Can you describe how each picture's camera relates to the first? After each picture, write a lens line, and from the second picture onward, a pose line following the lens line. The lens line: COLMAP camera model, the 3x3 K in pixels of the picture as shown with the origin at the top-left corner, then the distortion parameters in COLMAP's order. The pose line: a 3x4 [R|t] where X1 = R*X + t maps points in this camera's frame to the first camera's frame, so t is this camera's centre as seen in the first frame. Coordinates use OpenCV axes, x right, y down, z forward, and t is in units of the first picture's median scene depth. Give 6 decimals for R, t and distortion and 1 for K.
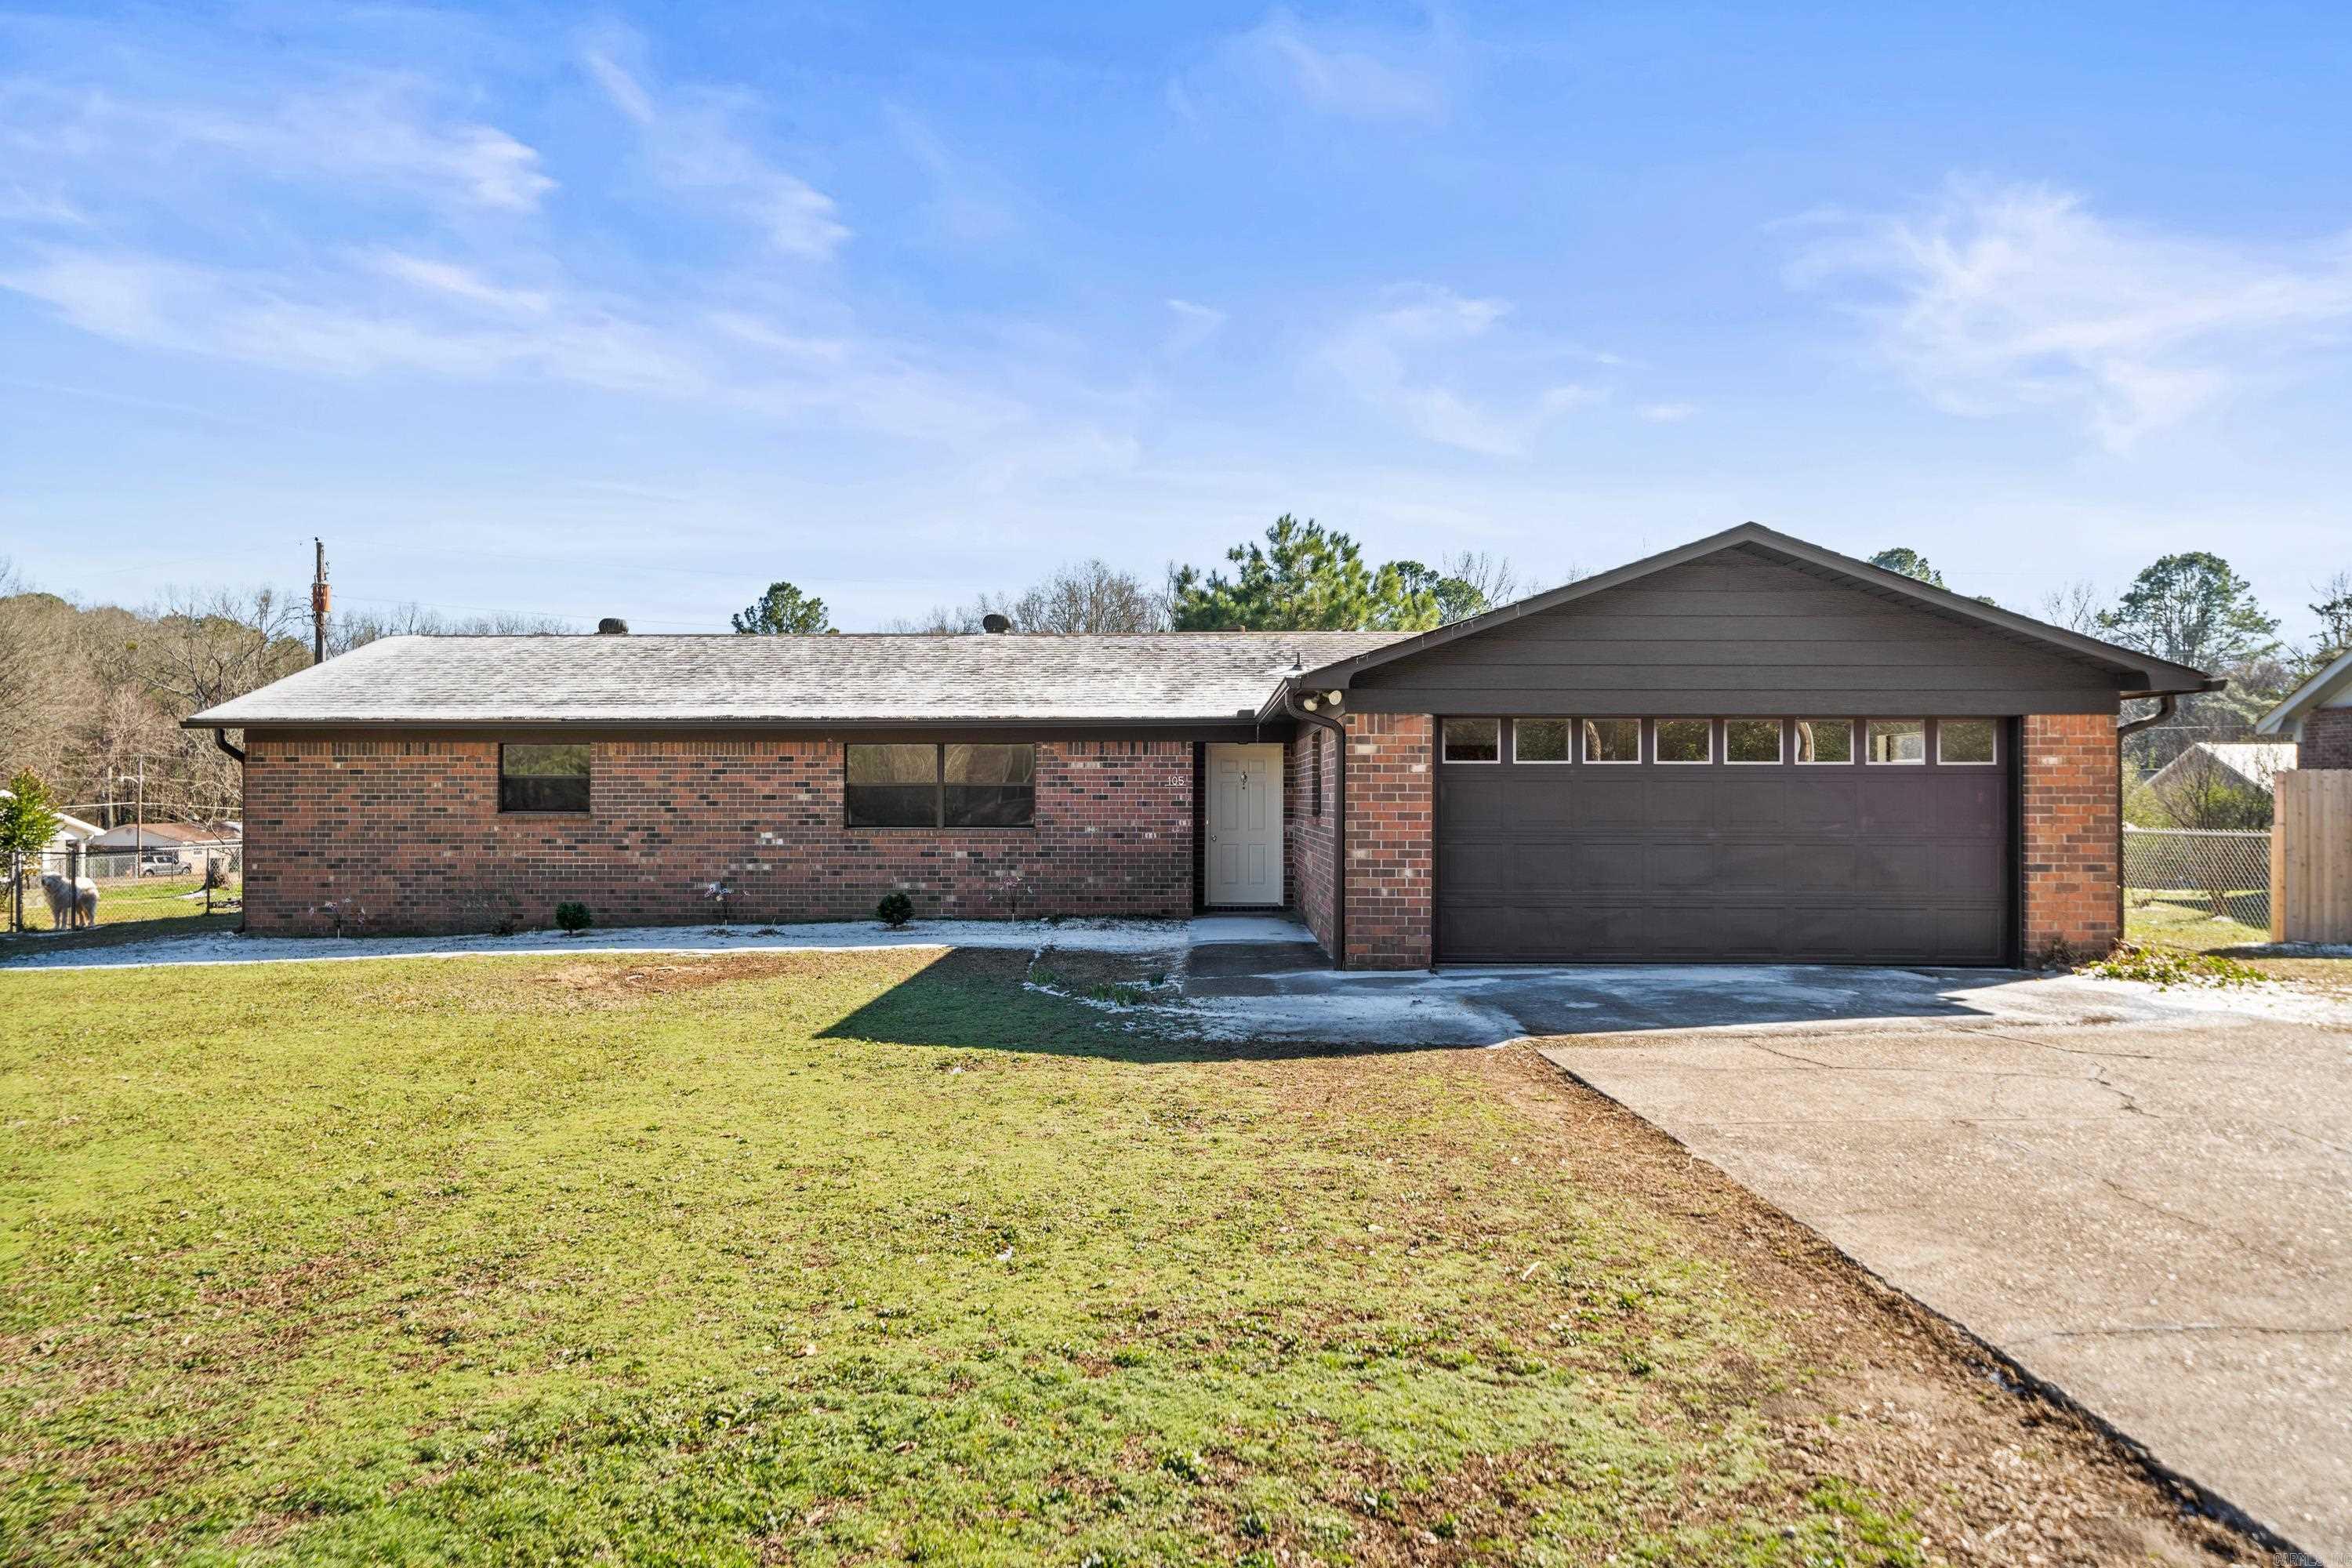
lens RADIAL K [[1421.9, 0, 1176.0], [0, 1421.9, 779.6], [0, 0, 1]] dist [-0.009299, -0.000302]
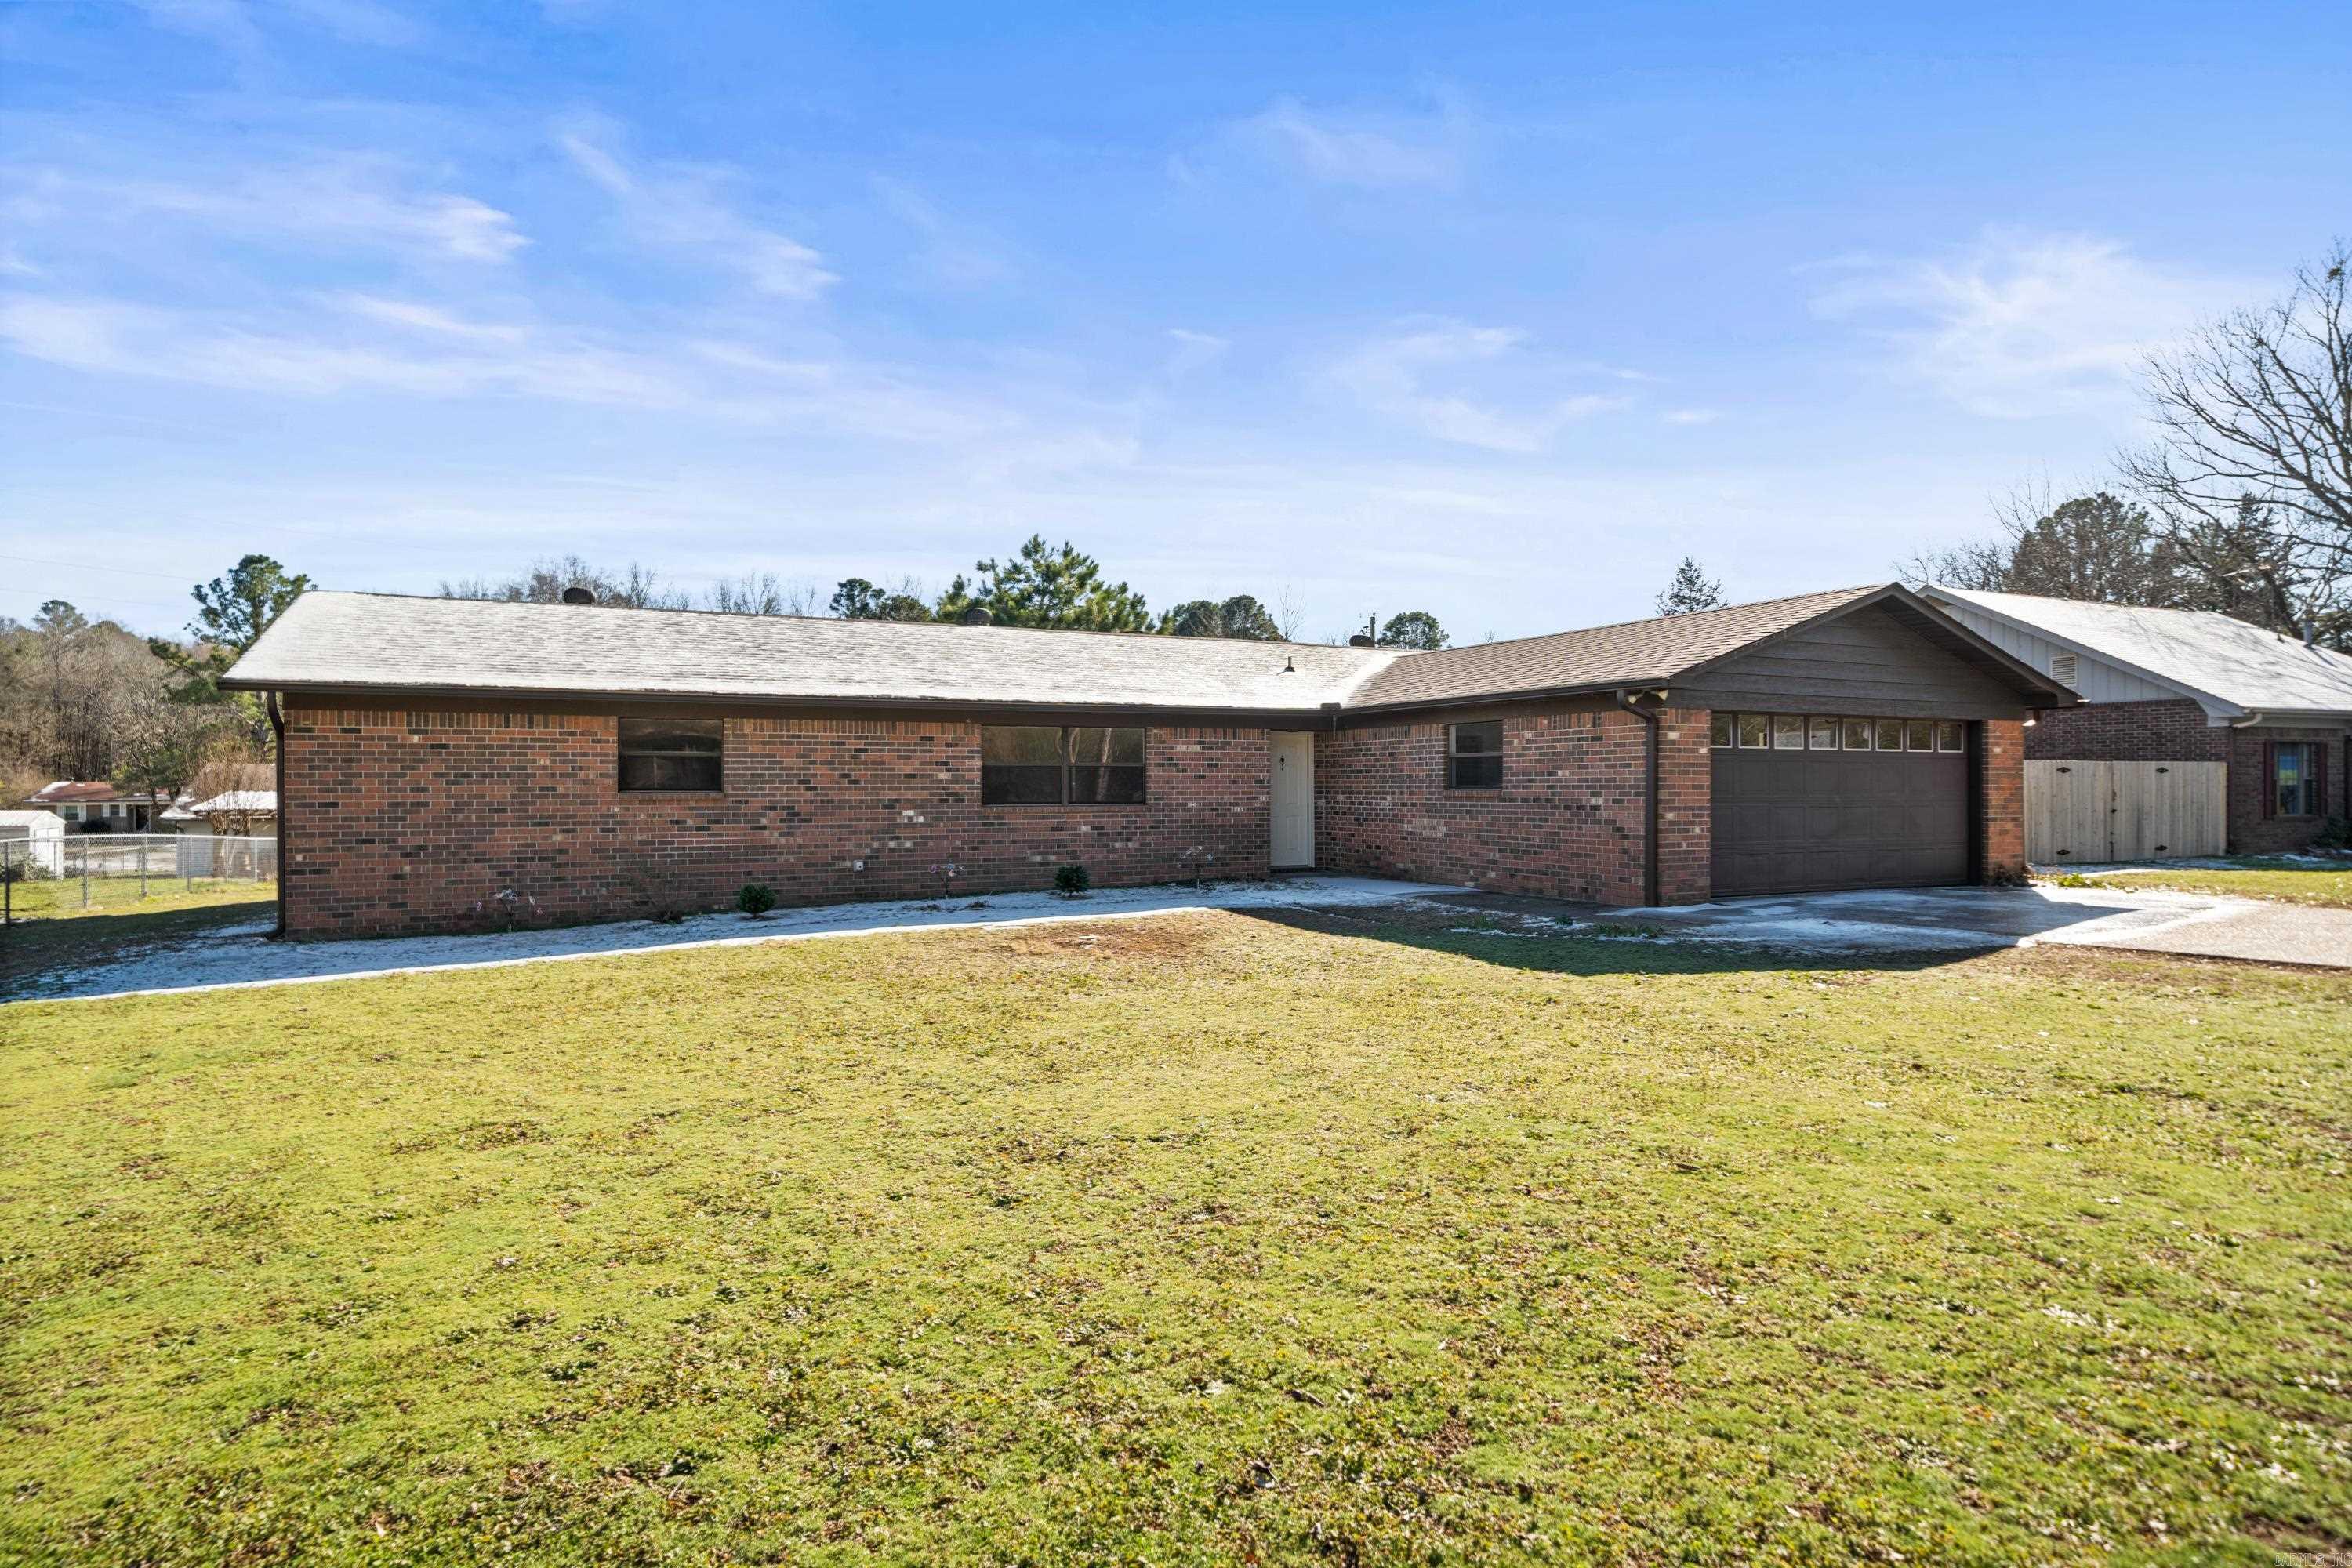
lens RADIAL K [[1216.8, 0, 1176.1], [0, 1216.8, 791.2], [0, 0, 1]] dist [-0.007810, -0.000548]
pose [[0.899245, -0.003611, 0.437430, -0.497241], [-0.003692, 0.999868, 0.015843, 0.008942], [-0.437429, -0.015862, 0.899113, 0.130772]]
